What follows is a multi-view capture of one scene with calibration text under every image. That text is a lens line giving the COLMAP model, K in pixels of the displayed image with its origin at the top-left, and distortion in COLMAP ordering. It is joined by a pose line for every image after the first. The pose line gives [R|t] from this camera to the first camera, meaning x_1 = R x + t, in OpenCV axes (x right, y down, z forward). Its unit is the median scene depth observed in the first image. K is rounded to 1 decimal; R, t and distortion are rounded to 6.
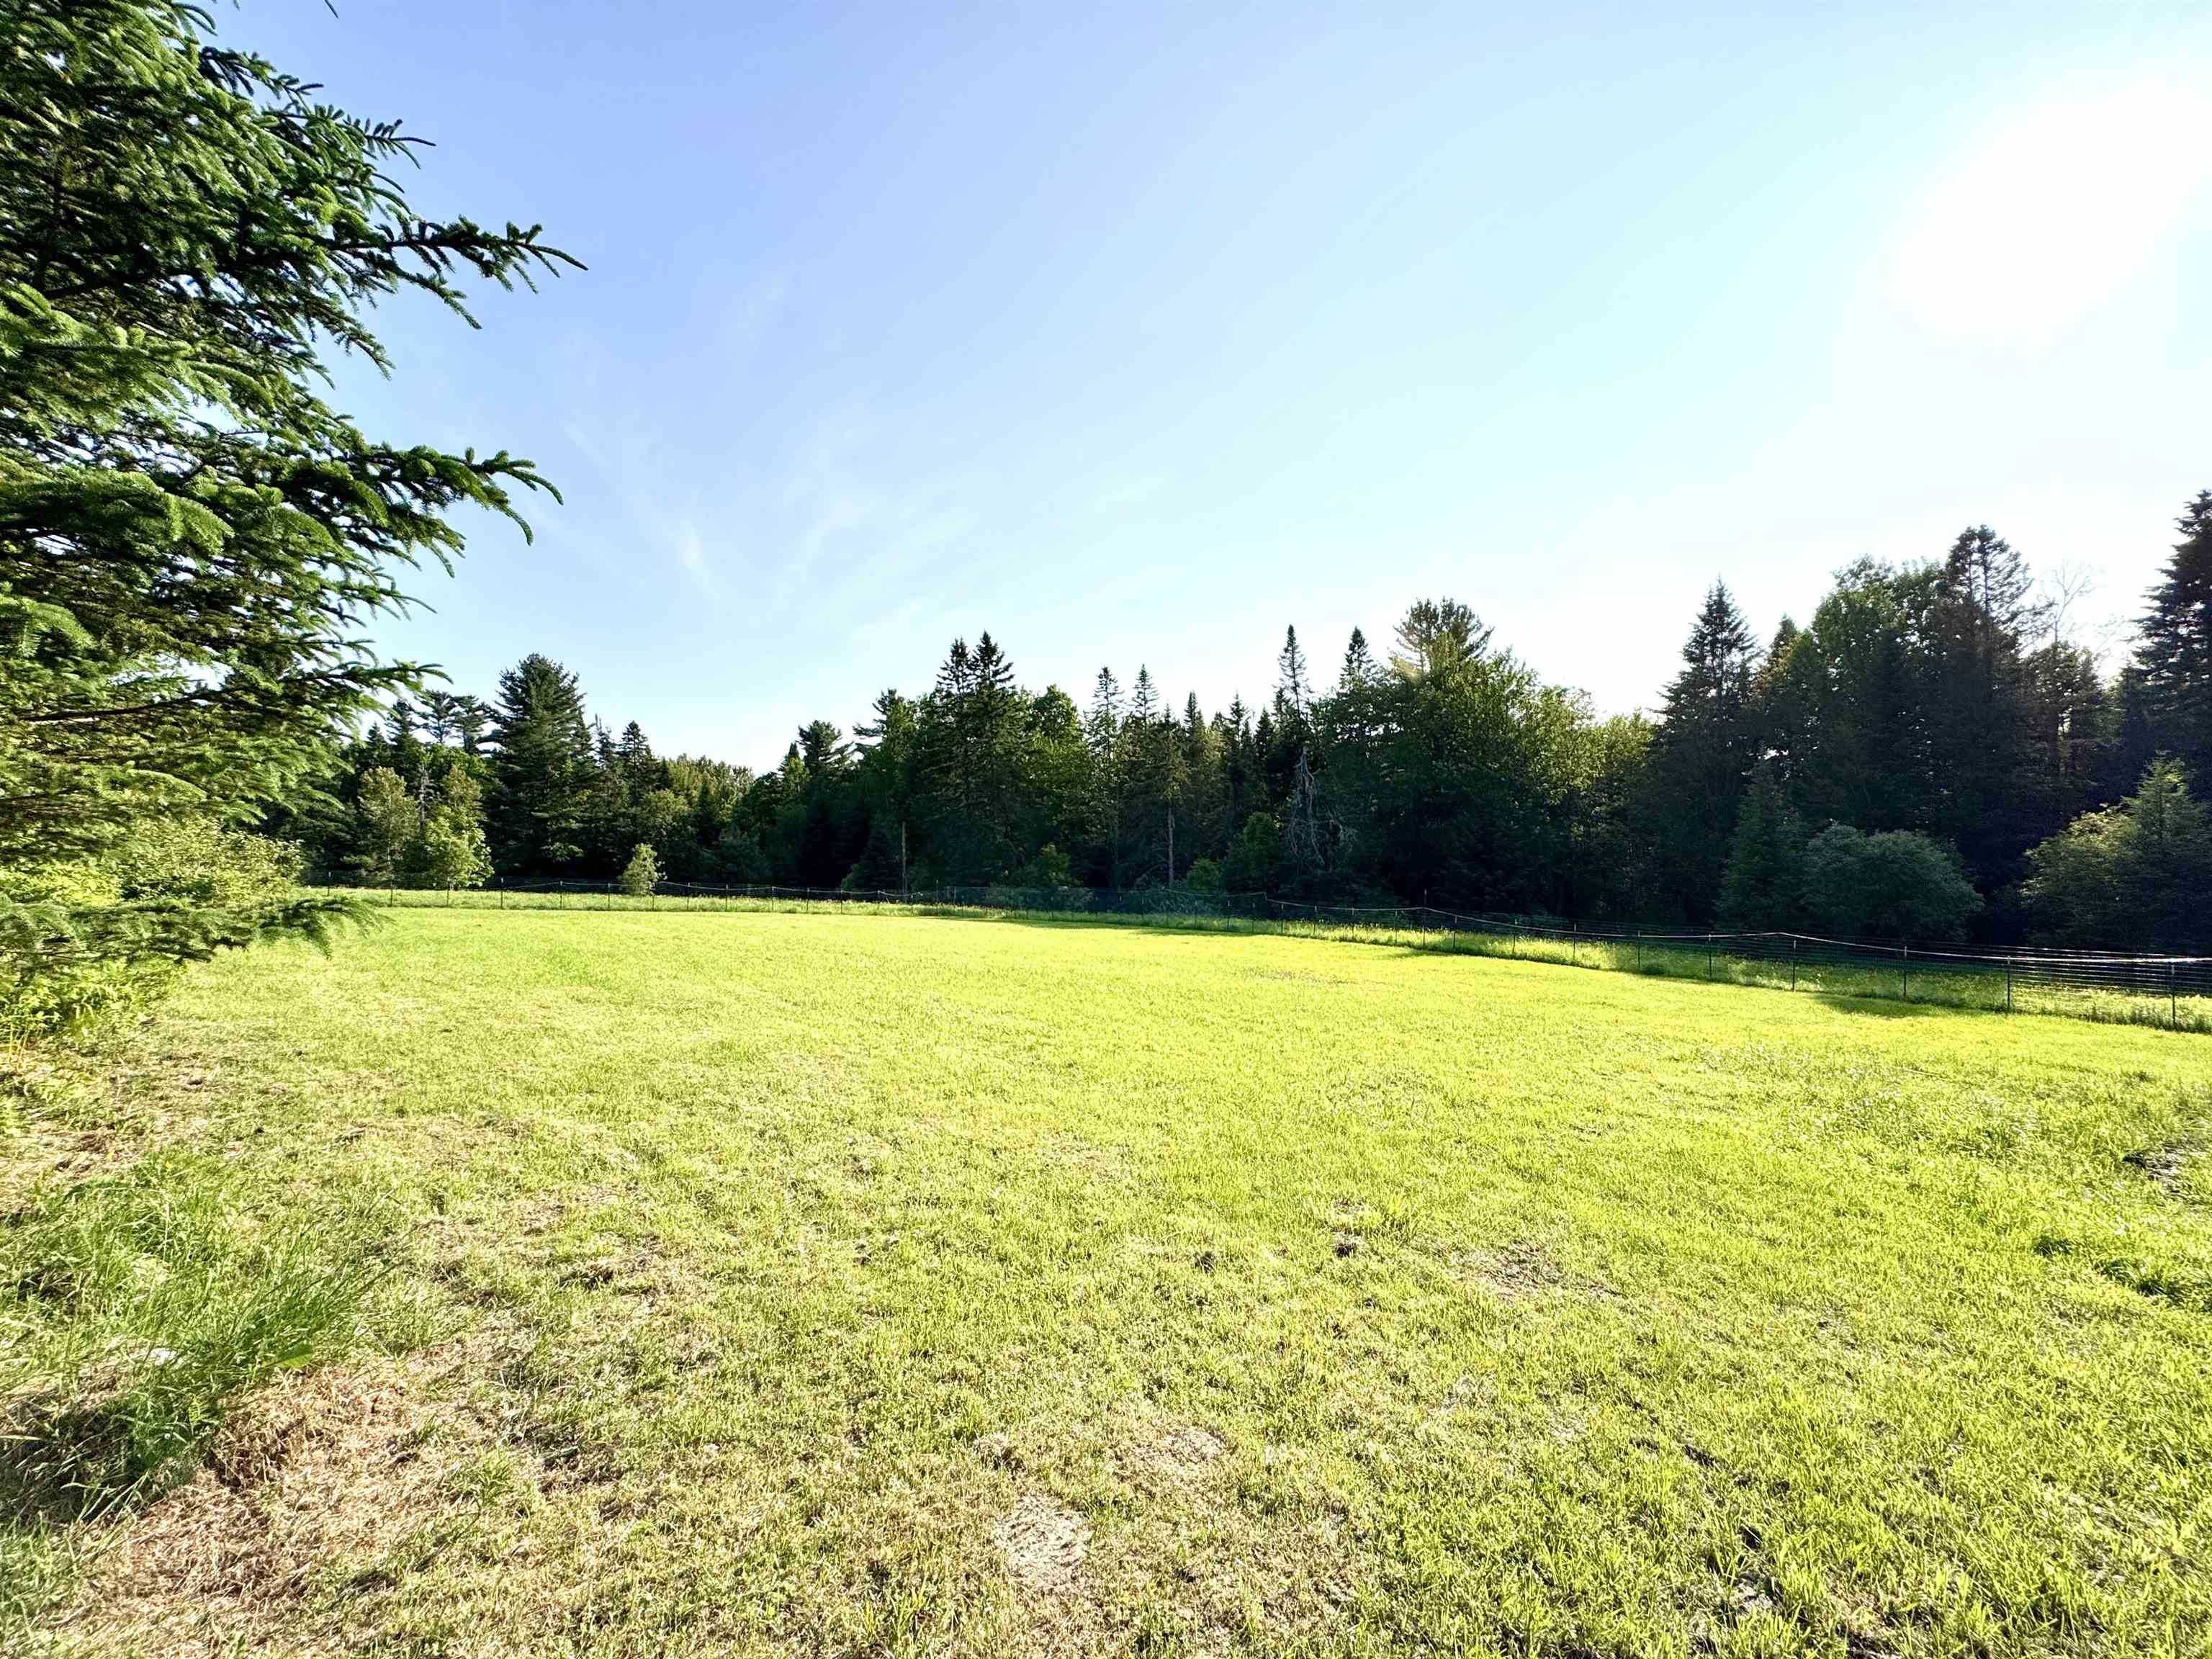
lens RADIAL K [[879.8, 0, 1105.1], [0, 879.8, 828.8], [0, 0, 1]] dist [-0.001696, 0.000260]
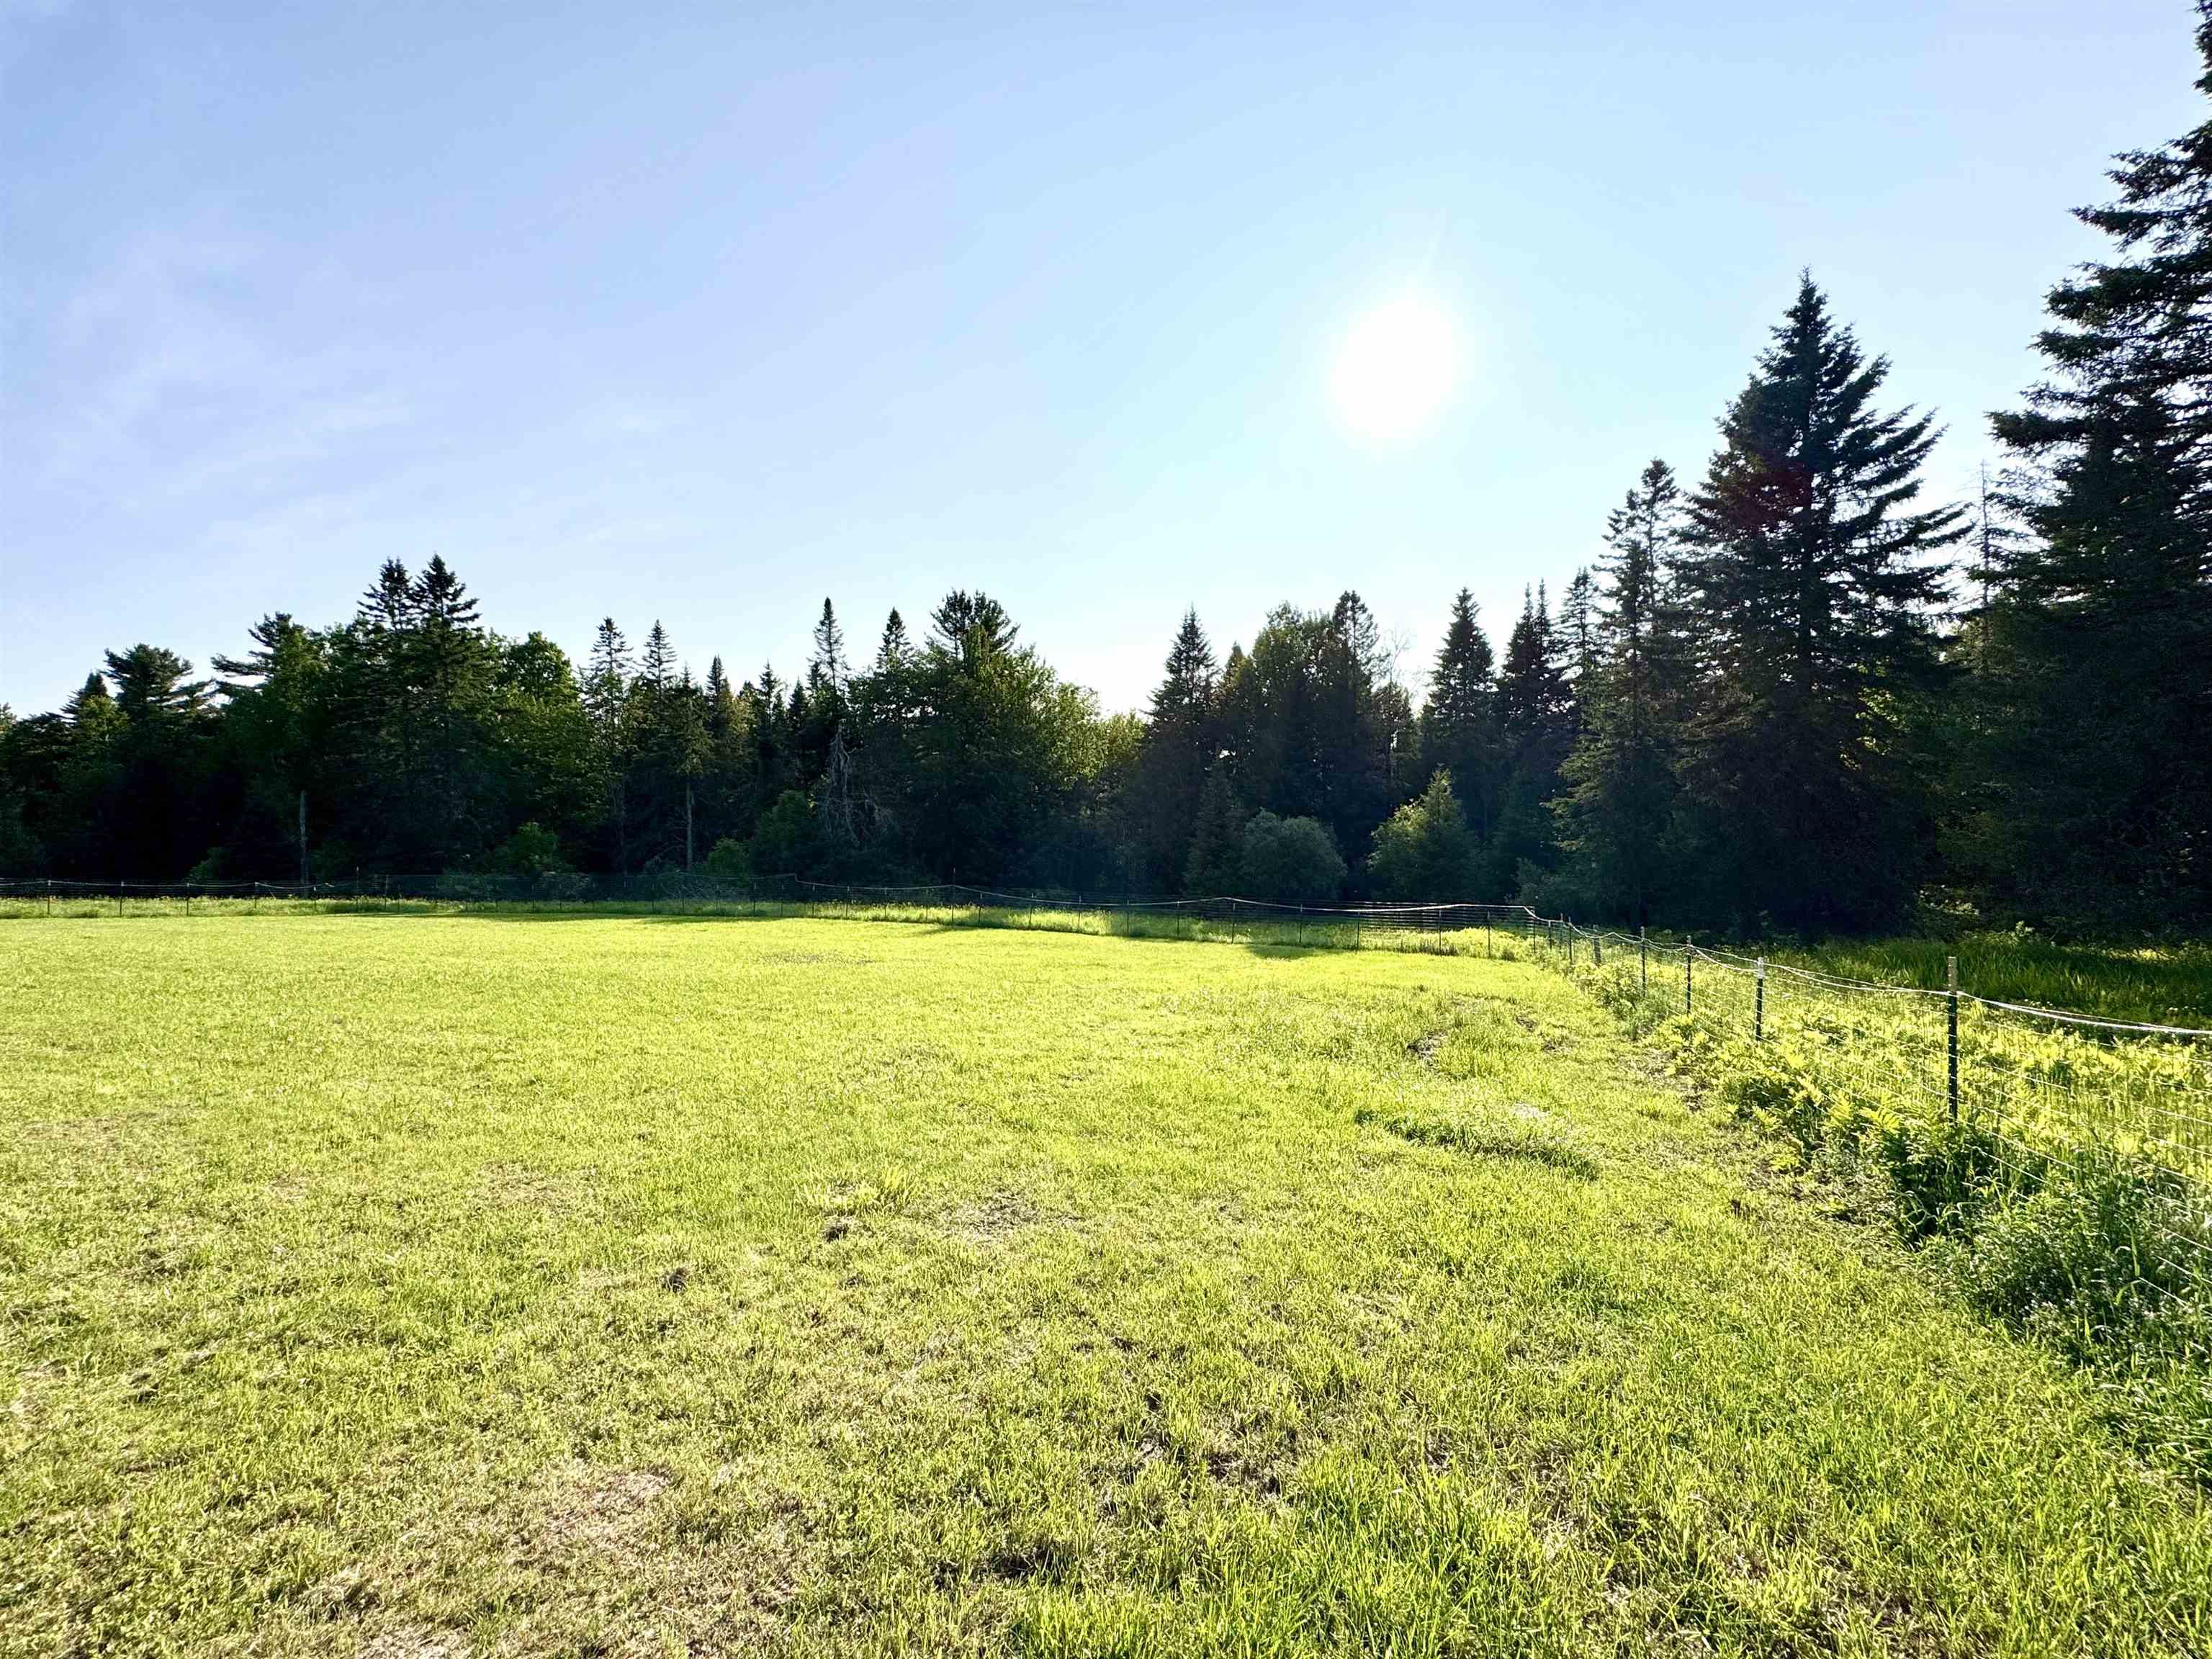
lens RADIAL K [[879.8, 0, 1102.9], [0, 879.8, 834.6], [0, 0, 1]] dist [-0.001696, 0.000260]
pose [[0.872401, 0.000769, 0.488790, 0.005018], [-0.015006, 0.999570, 0.025210, 0.000254], [-0.488561, -0.029328, 0.872037, 0.000553]]
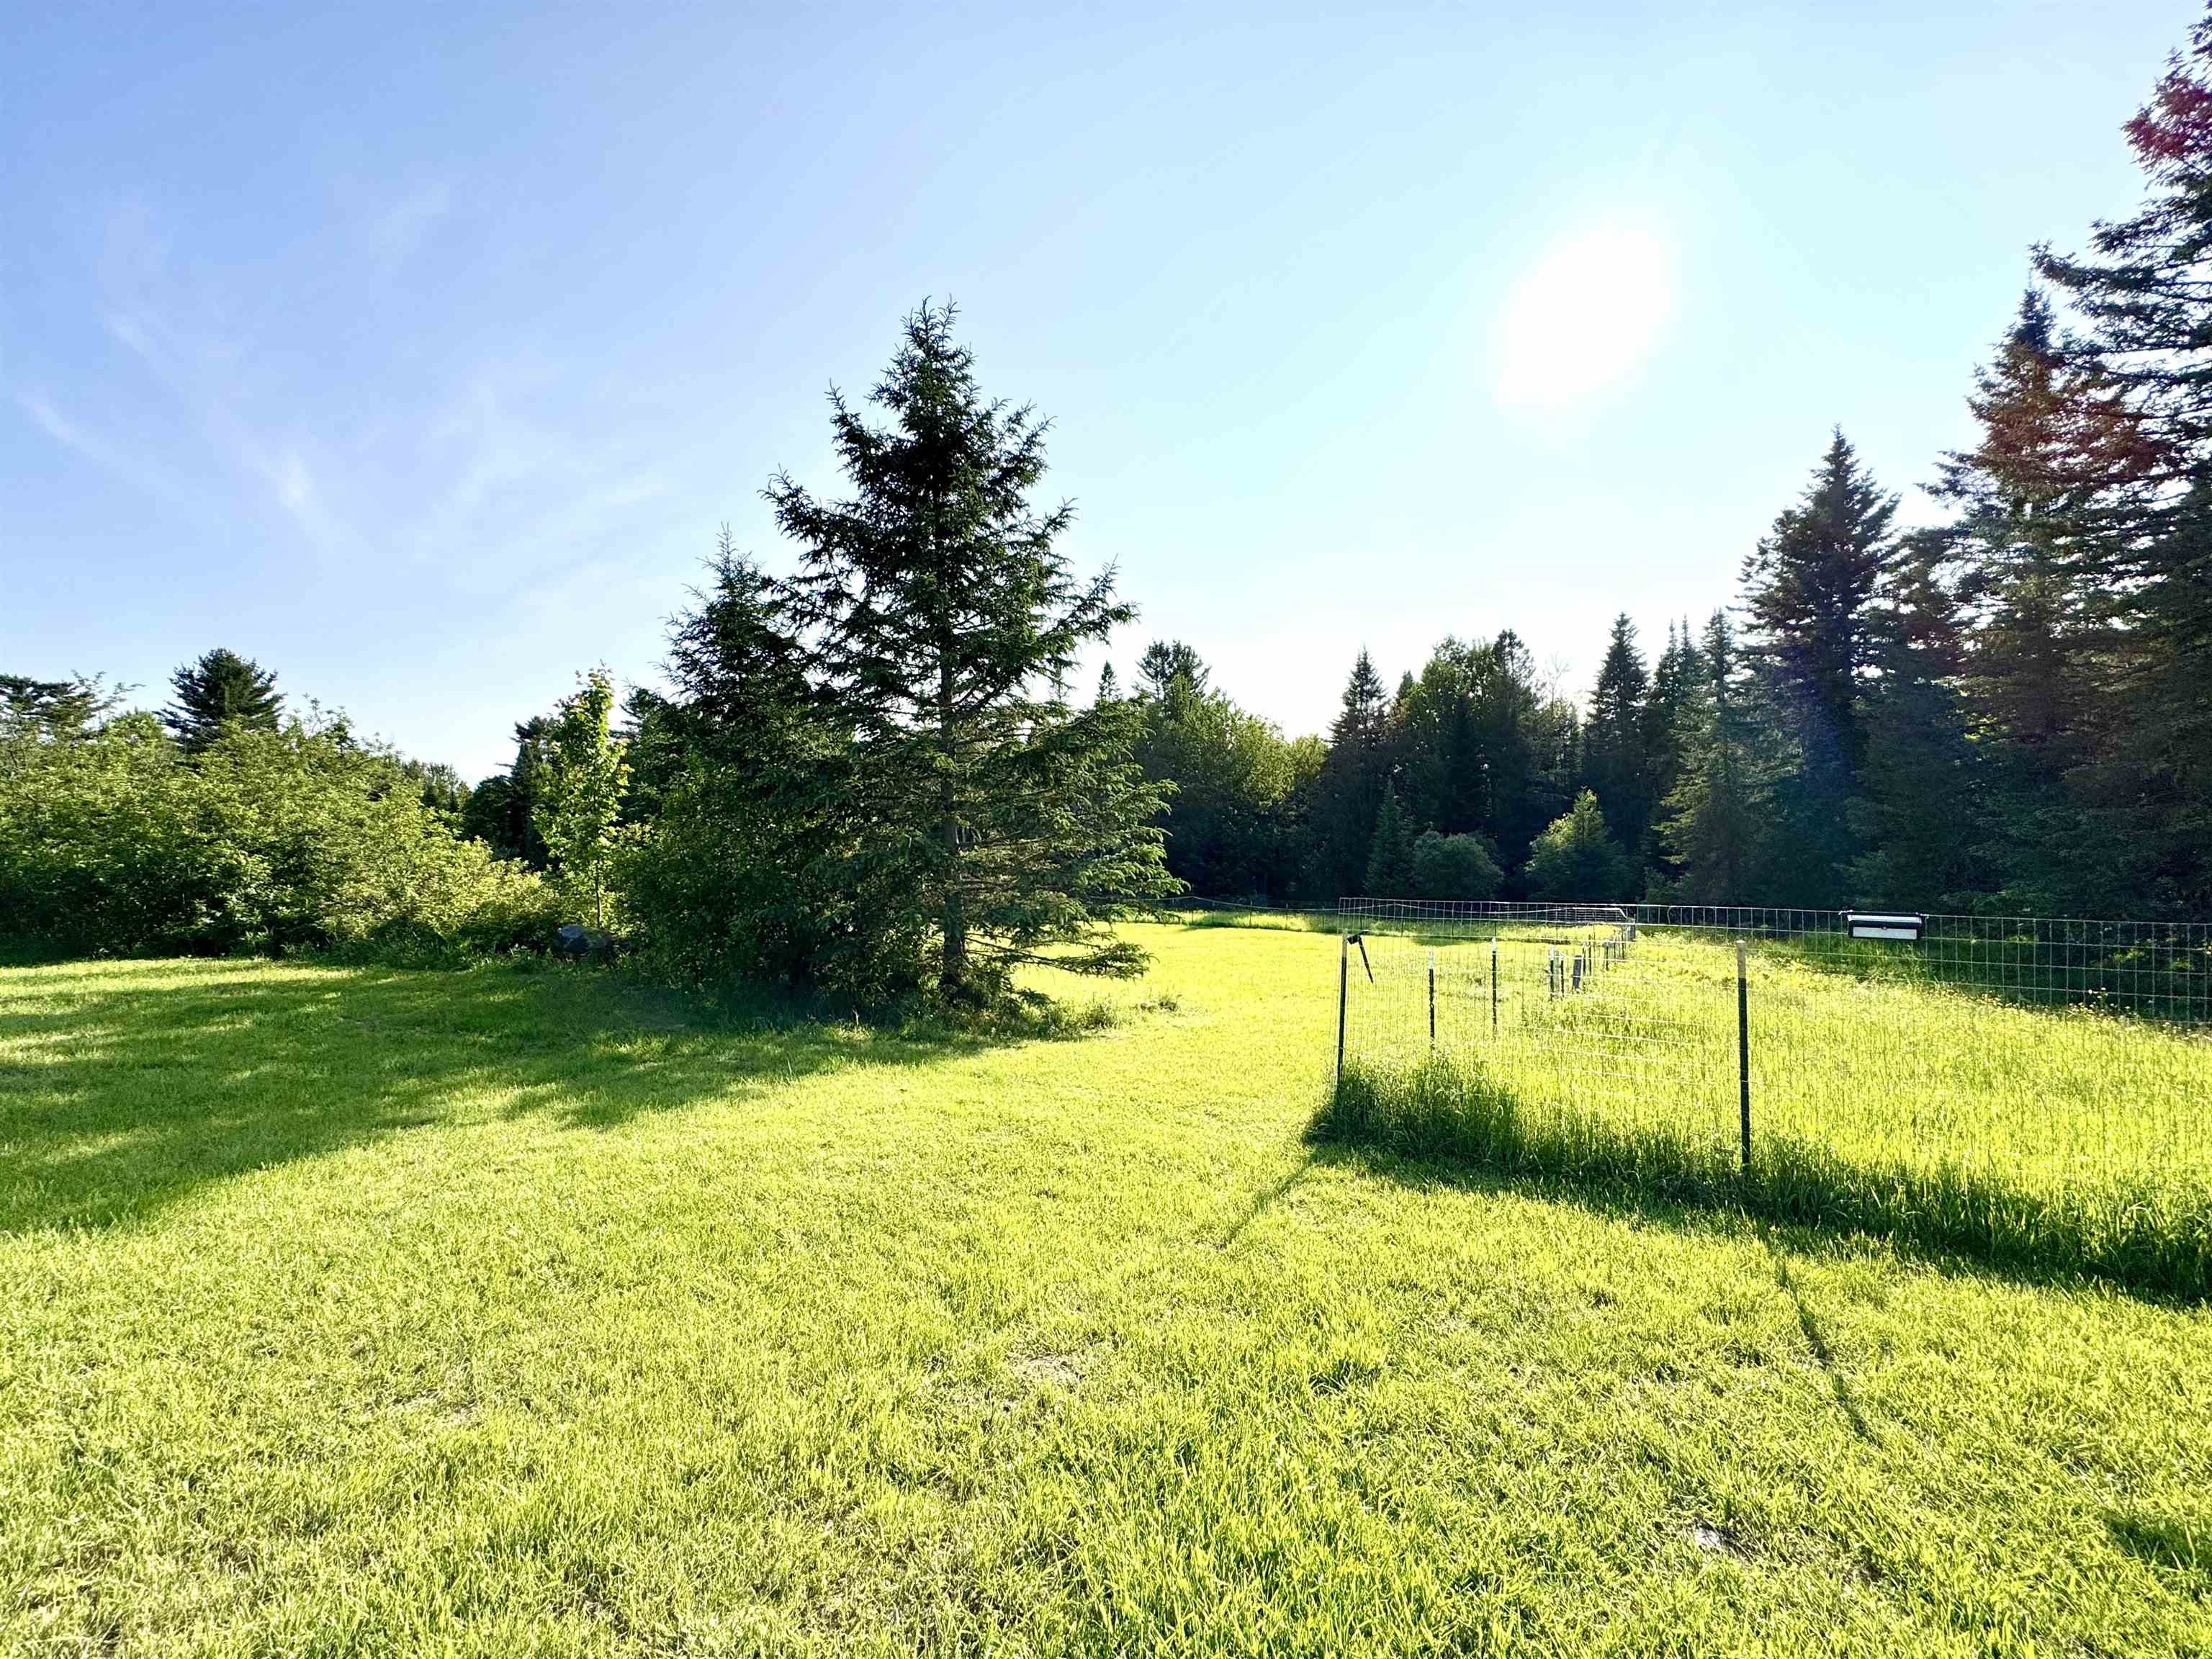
lens RADIAL K [[879.8, 0, 1091.5], [0, 879.8, 829.3], [0, 0, 1]] dist [-0.001696, 0.000260]
pose [[0.954448, -0.025964, 0.297245, -0.195457], [0.020096, 0.999538, 0.022781, -0.050212], [-0.297700, -0.015770, 0.954529, -0.296595]]
